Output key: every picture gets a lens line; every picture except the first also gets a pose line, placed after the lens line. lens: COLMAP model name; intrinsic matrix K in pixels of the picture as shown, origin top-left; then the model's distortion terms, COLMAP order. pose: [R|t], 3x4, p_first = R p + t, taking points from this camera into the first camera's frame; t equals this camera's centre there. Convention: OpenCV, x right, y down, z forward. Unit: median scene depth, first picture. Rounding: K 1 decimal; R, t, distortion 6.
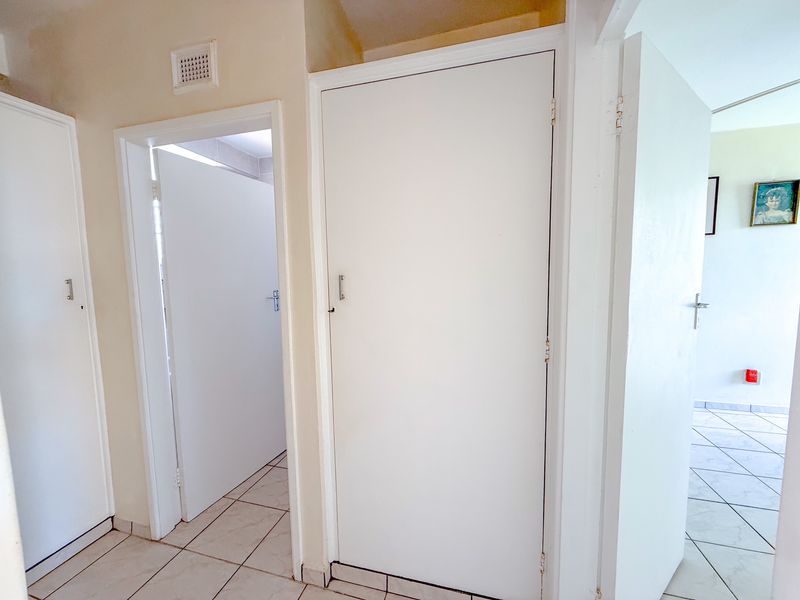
lens RADIAL K [[318.4, 0, 398.9], [0, 318.4, 299.7], [0, 0, 1]] dist [-0.000065, 0.000208]
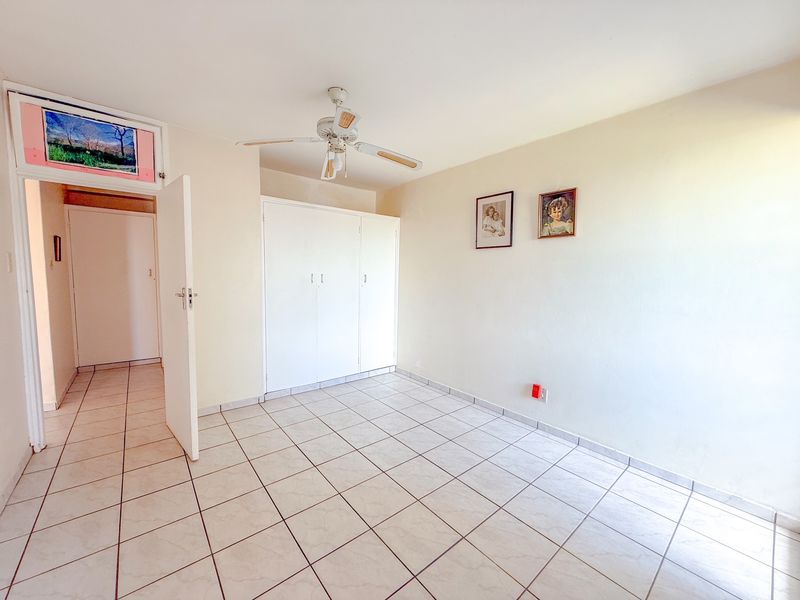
lens RADIAL K [[318.4, 0, 398.9], [0, 318.4, 299.7], [0, 0, 1]] dist [-0.000065, 0.000208]
pose [[0.816339, 0.084671, -0.571333, 1.347780], [-0.087109, 0.995930, 0.023133, -0.026755], [0.570966, 0.030884, 0.820392, -0.050977]]
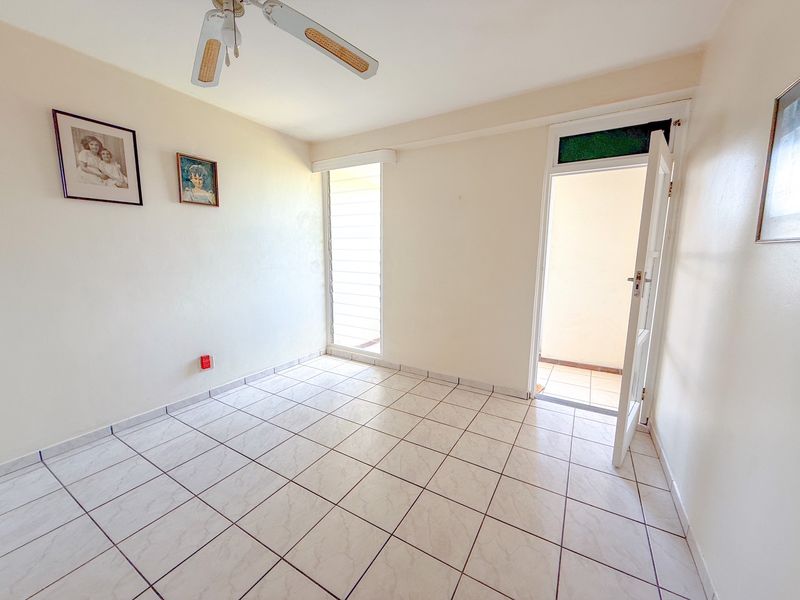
lens RADIAL K [[318.4, 0, 398.9], [0, 318.4, 299.7], [0, 0, 1]] dist [-0.000065, 0.000208]
pose [[0.269371, -0.120791, 0.955431, 0.383155], [0.068874, 0.991979, 0.105993, -0.010338], [-0.960571, 0.037253, 0.275530, 0.171251]]
